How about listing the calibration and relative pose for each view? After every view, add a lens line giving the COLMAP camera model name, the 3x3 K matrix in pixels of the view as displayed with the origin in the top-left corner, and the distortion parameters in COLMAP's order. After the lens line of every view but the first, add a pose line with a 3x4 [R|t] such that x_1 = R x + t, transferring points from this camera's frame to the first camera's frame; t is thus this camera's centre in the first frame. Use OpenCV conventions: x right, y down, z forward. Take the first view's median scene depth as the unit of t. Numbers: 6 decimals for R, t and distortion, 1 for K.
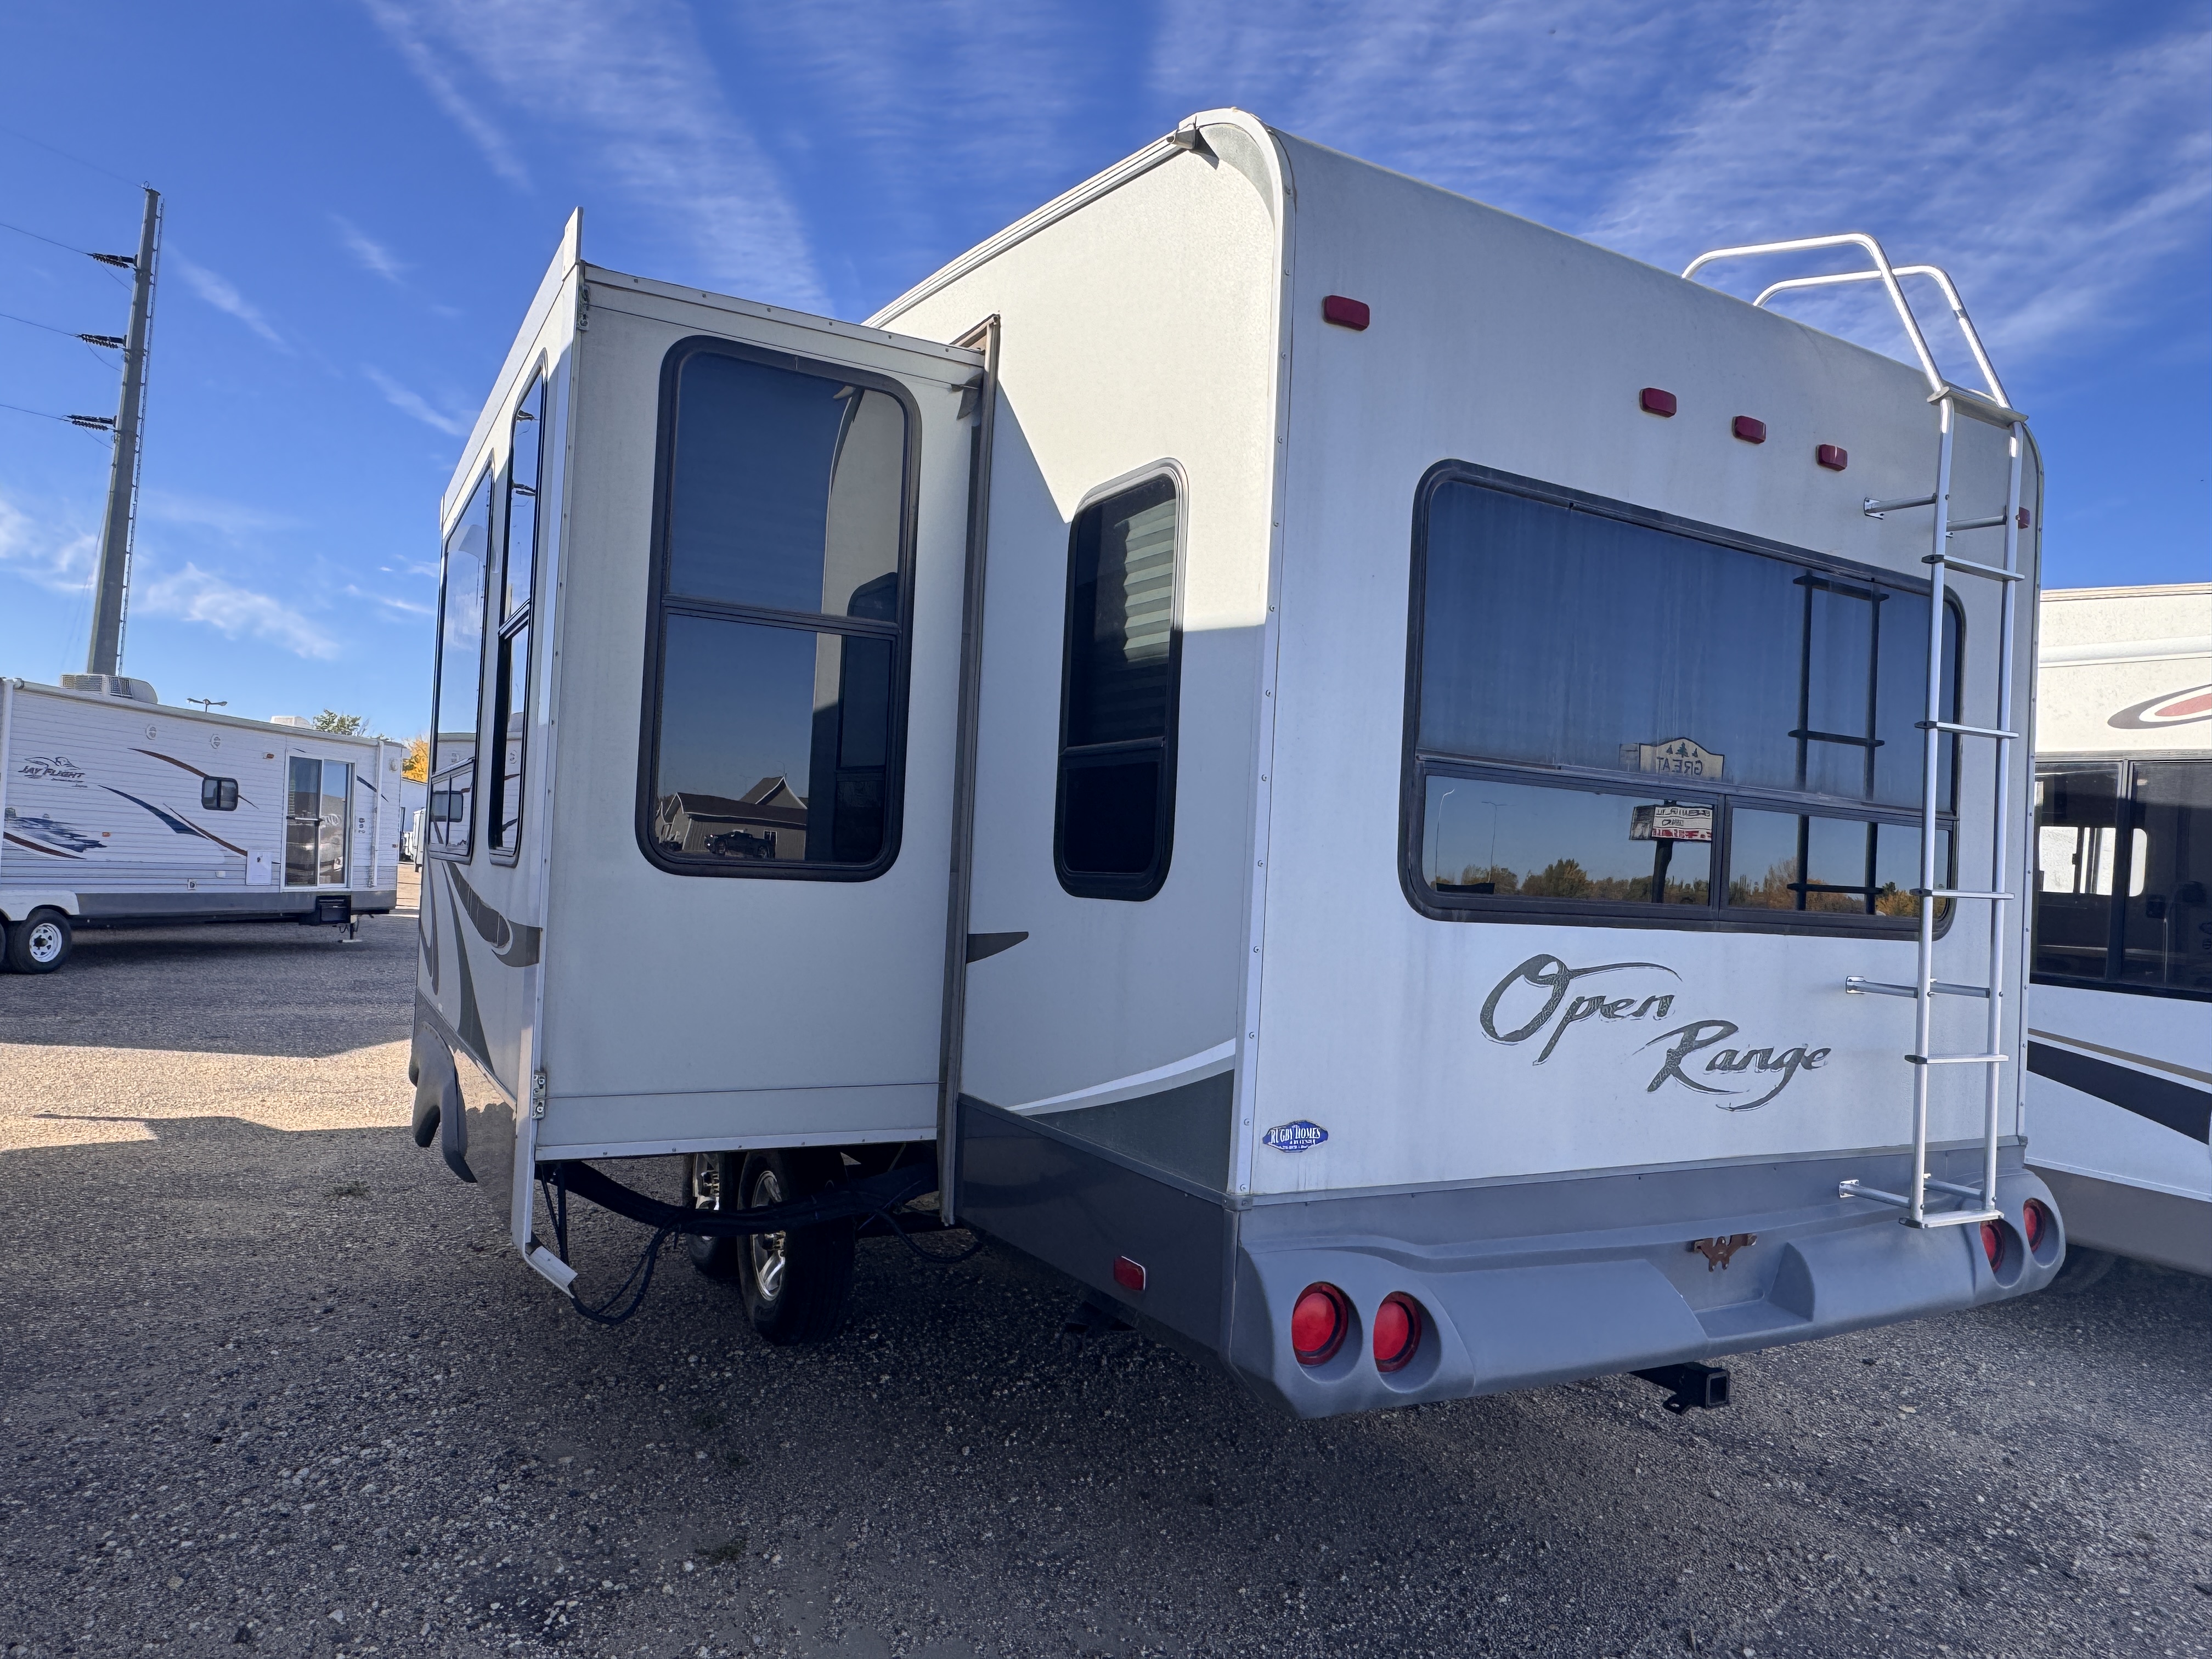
lens RADIAL K [[1410.1, 0, 1106.0], [0, 1410.1, 829.5], [0, 0, 1]] dist [-0.002823, -0.000984]
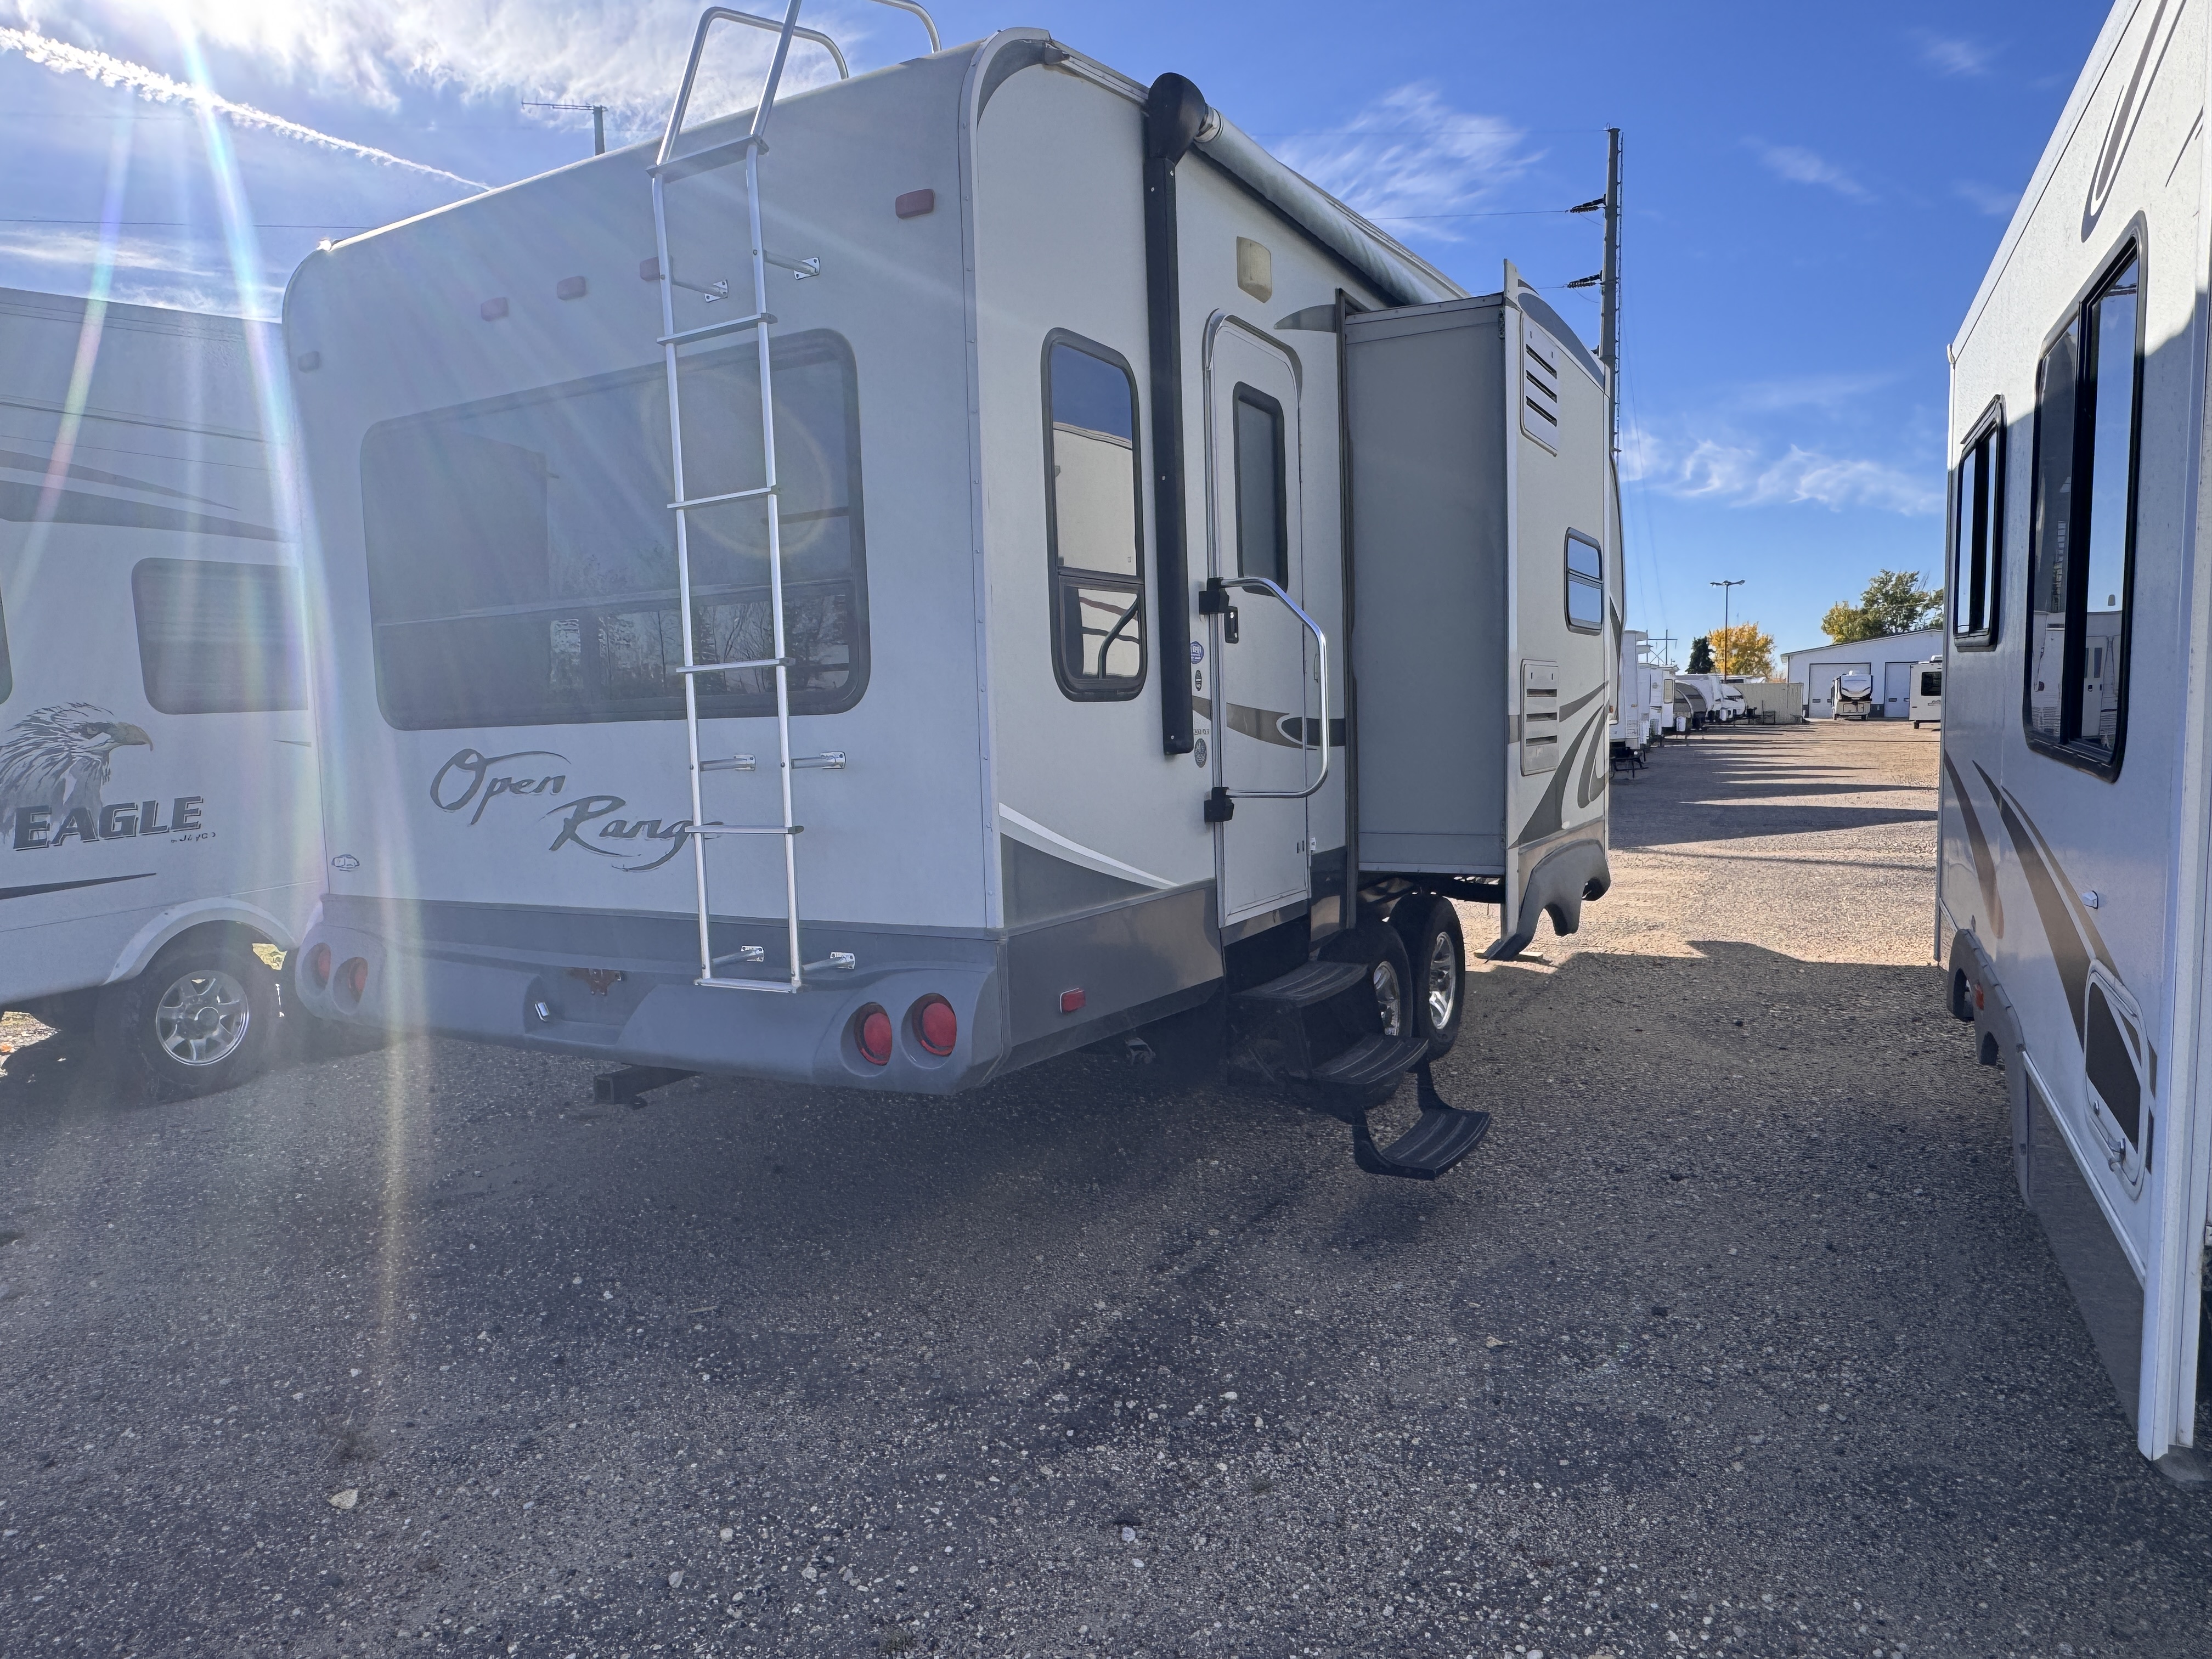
lens RADIAL K [[1410.1, 0, 1106.0], [0, 1410.1, 829.5], [0, 0, 1]] dist [-0.002823, -0.000984]
pose [[0.518364, -0.003739, -0.855152, 1.704212], [0.088855, 0.994813, 0.049511, 0.143624], [0.850531, -0.101649, 0.516008, 0.743556]]
